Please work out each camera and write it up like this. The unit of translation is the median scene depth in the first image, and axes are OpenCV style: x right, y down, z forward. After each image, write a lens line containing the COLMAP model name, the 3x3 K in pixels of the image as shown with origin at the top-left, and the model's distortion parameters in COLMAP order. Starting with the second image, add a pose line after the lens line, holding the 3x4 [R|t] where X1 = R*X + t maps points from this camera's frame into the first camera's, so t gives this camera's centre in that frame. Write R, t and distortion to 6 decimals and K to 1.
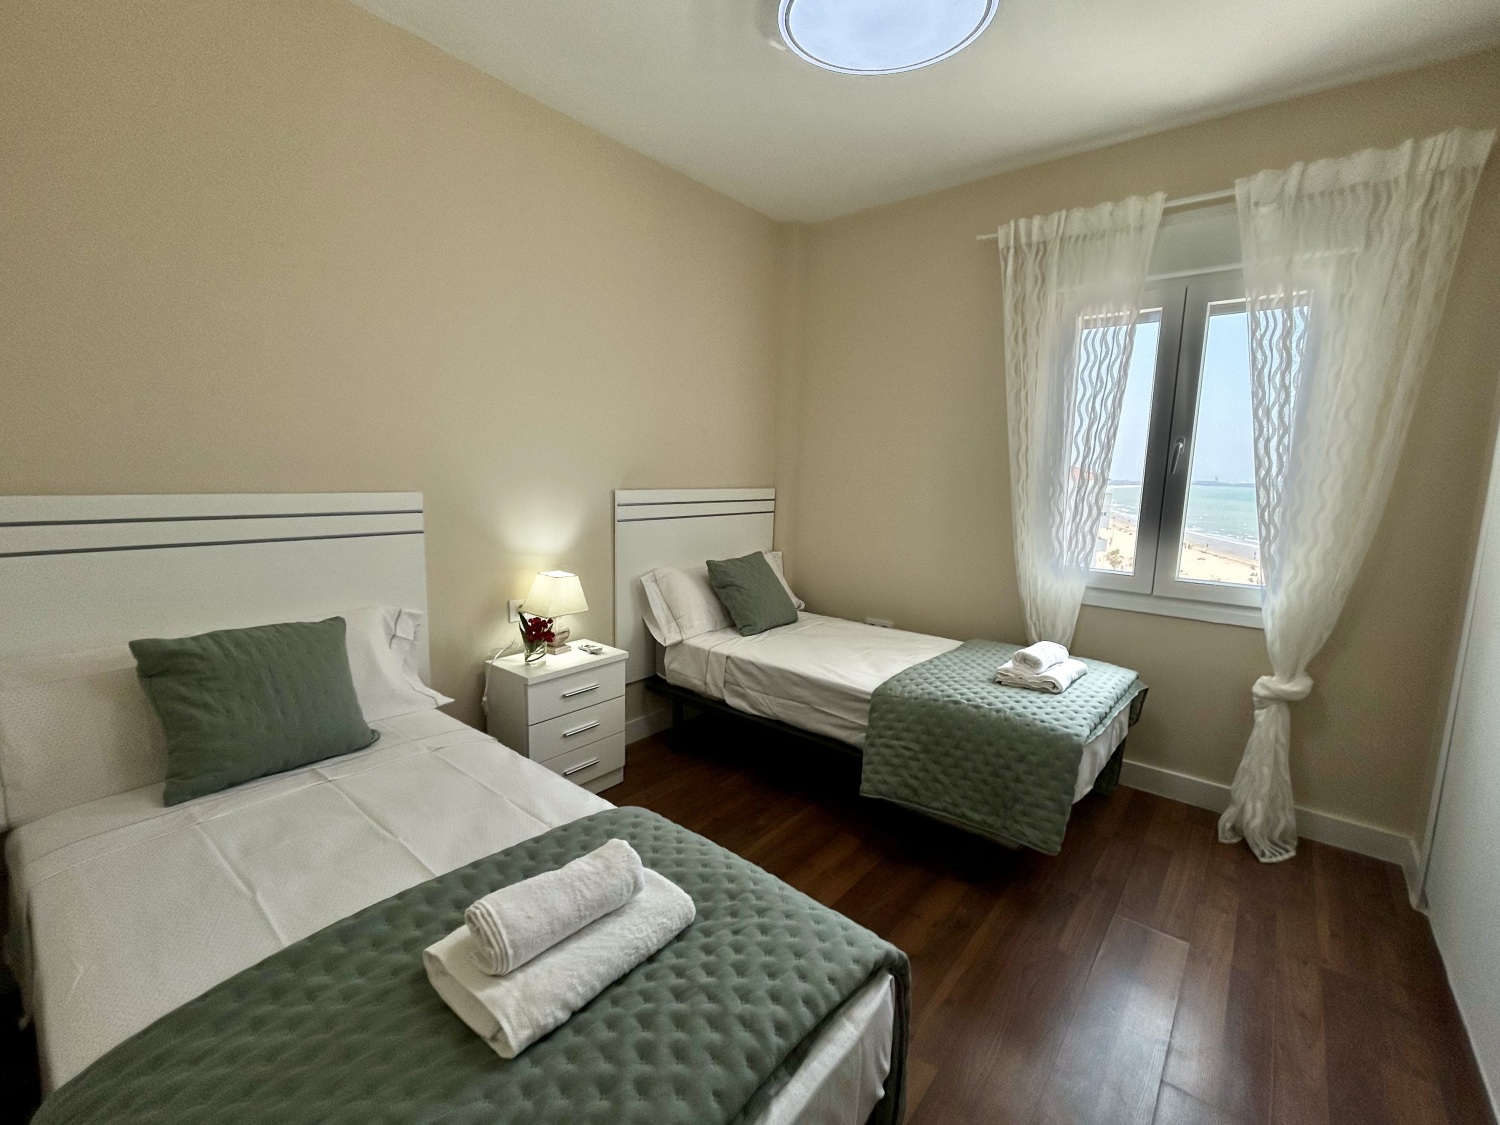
lens RADIAL K [[656.1, 0, 750.5], [0, 656.1, 554.0], [0, 0, 1]] dist [0.000178, -0.000517]
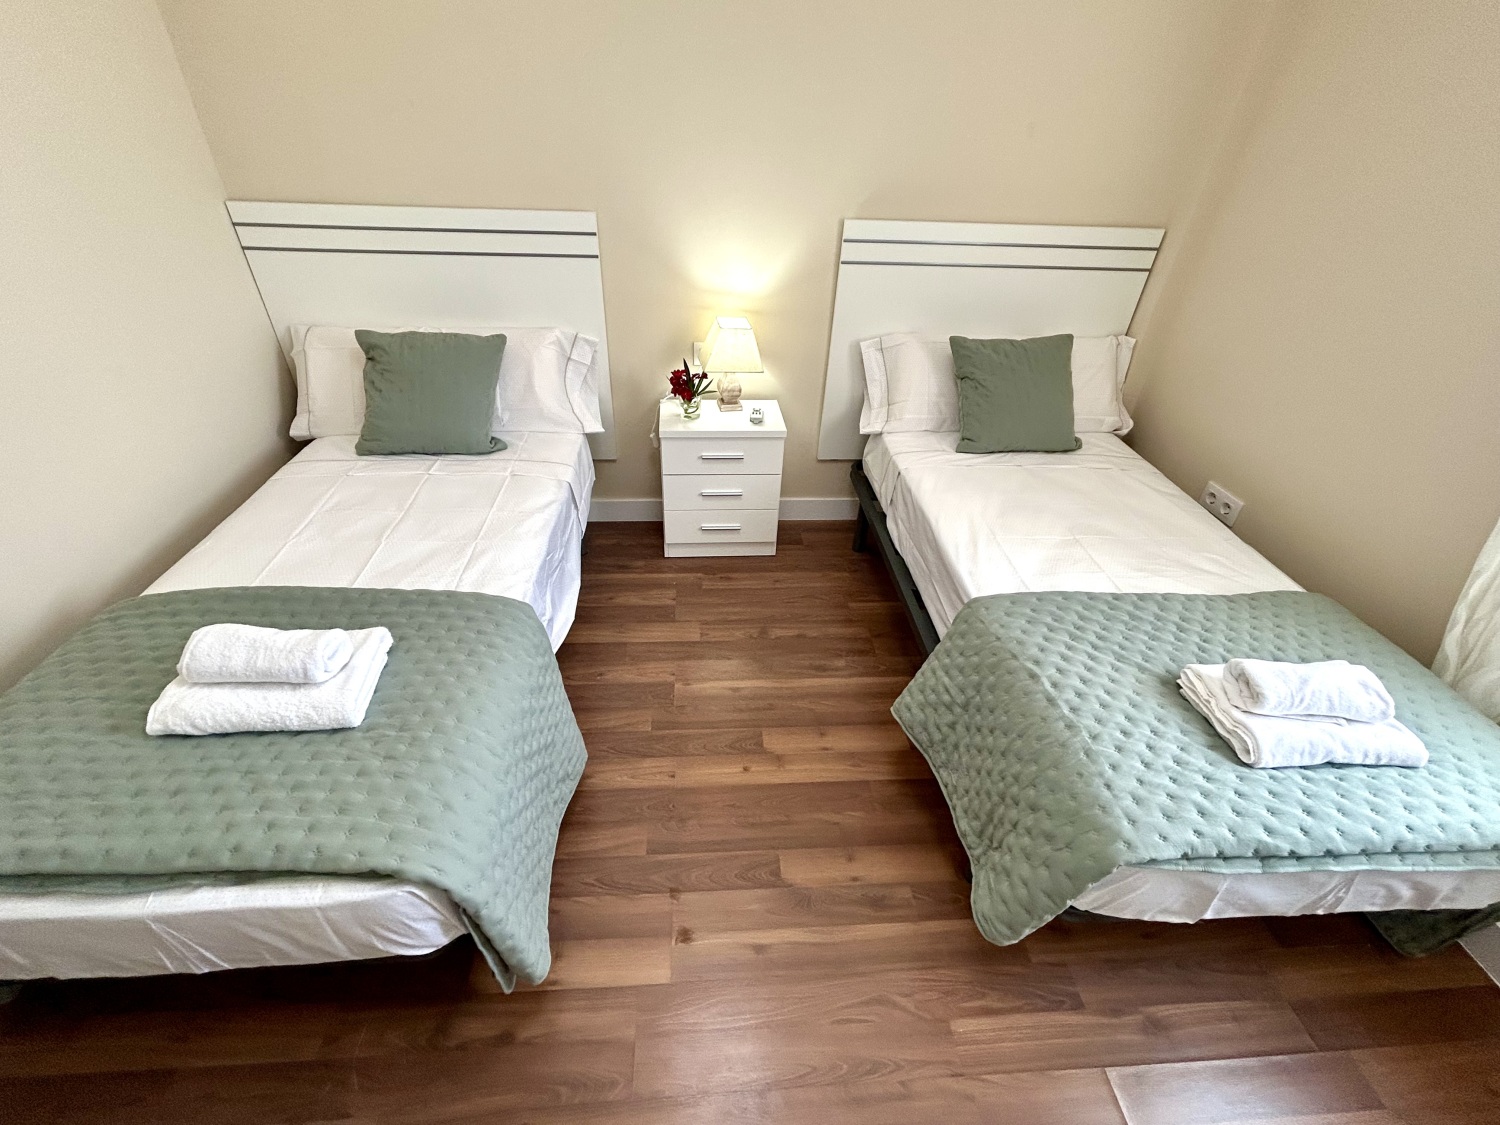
lens RADIAL K [[656.1, 0, 750.8], [0, 656.1, 555.2], [0, 0, 1]] dist [0.000178, -0.000517]
pose [[0.683009, 0.415797, -0.600510, 0.435158], [-0.110998, 0.871692, 0.477317, -0.137856], [0.721927, -0.259356, 0.641526, 0.410218]]
